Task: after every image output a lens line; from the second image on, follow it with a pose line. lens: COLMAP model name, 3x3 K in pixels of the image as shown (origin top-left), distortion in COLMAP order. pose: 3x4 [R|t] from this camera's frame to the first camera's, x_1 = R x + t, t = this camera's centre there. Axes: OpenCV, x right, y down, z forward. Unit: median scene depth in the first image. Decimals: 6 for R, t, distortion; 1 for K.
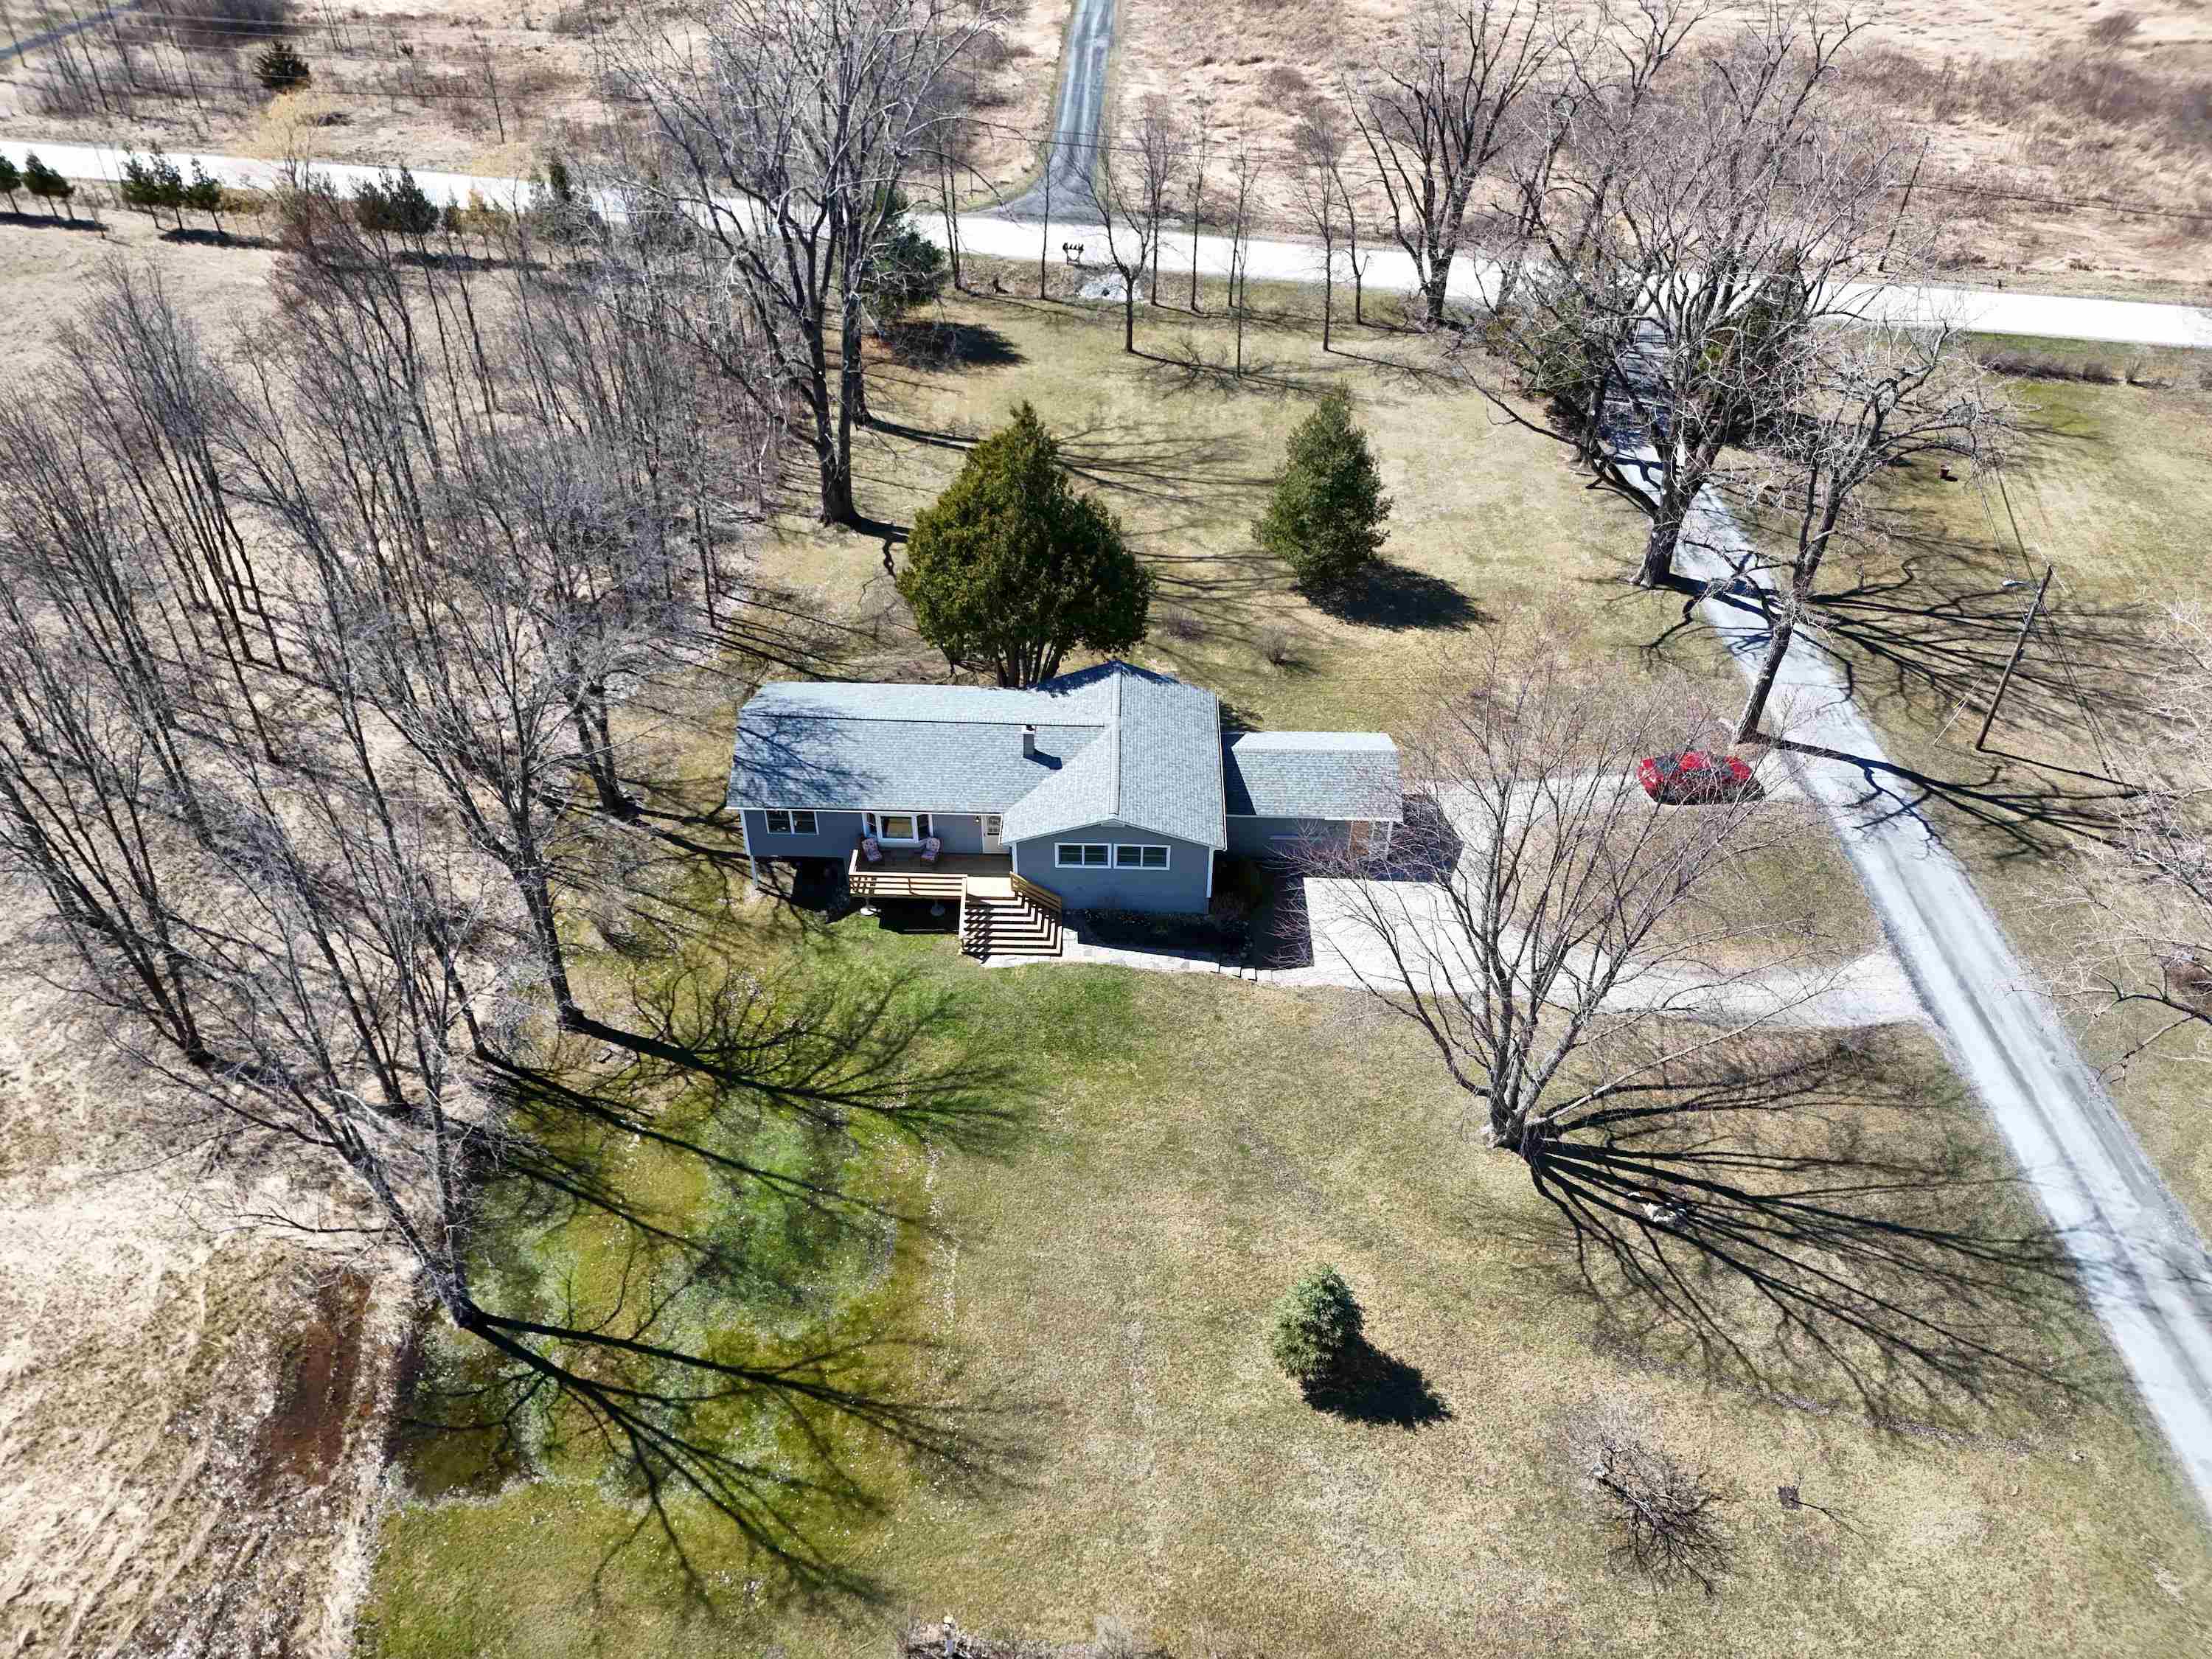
lens RADIAL K [[1564.9, 0, 1100.9], [0, 1564.9, 829.0], [0, 0, 1]] dist [0.063875, -0.006564]
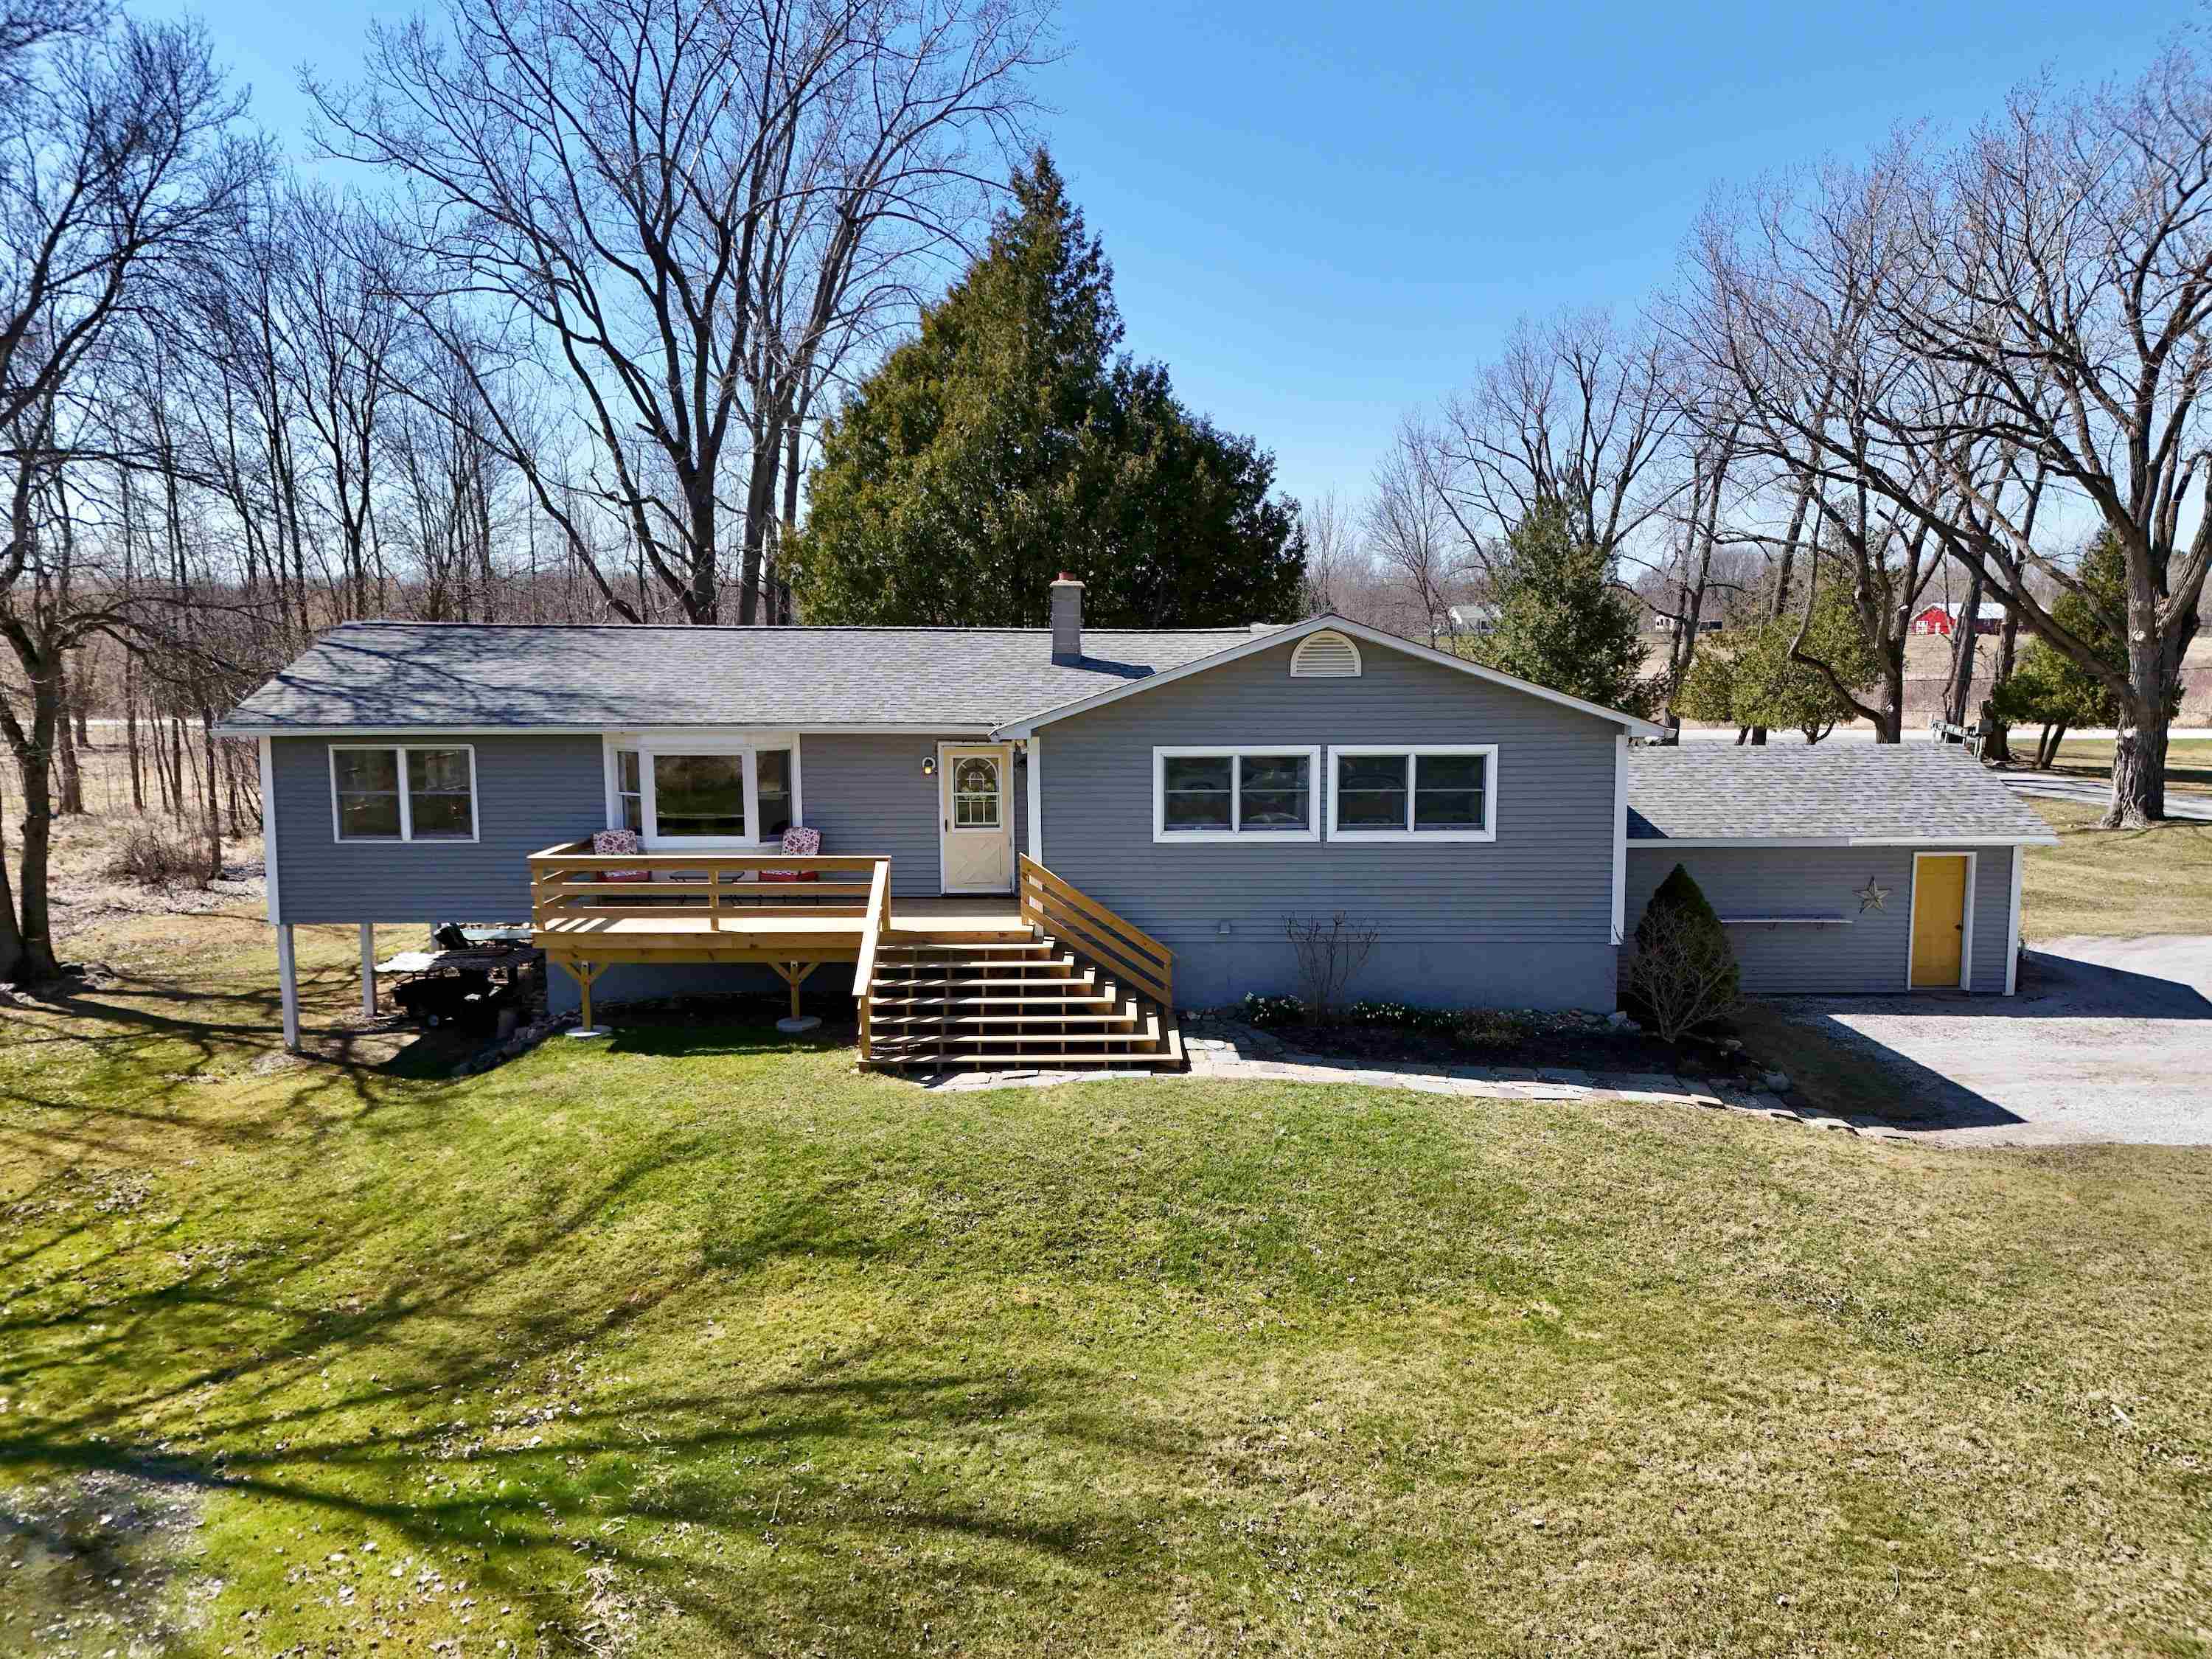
lens RADIAL K [[1564.9, 0, 1125.0], [0, 1564.9, 829.9], [0, 0, 1]] dist [0.063875, -0.006564]
pose [[0.998770, -0.045412, 0.019928, -0.042505], [0.048771, 0.826611, -0.560657, 0.211881], [0.008988, 0.560939, 0.827808, 0.720331]]
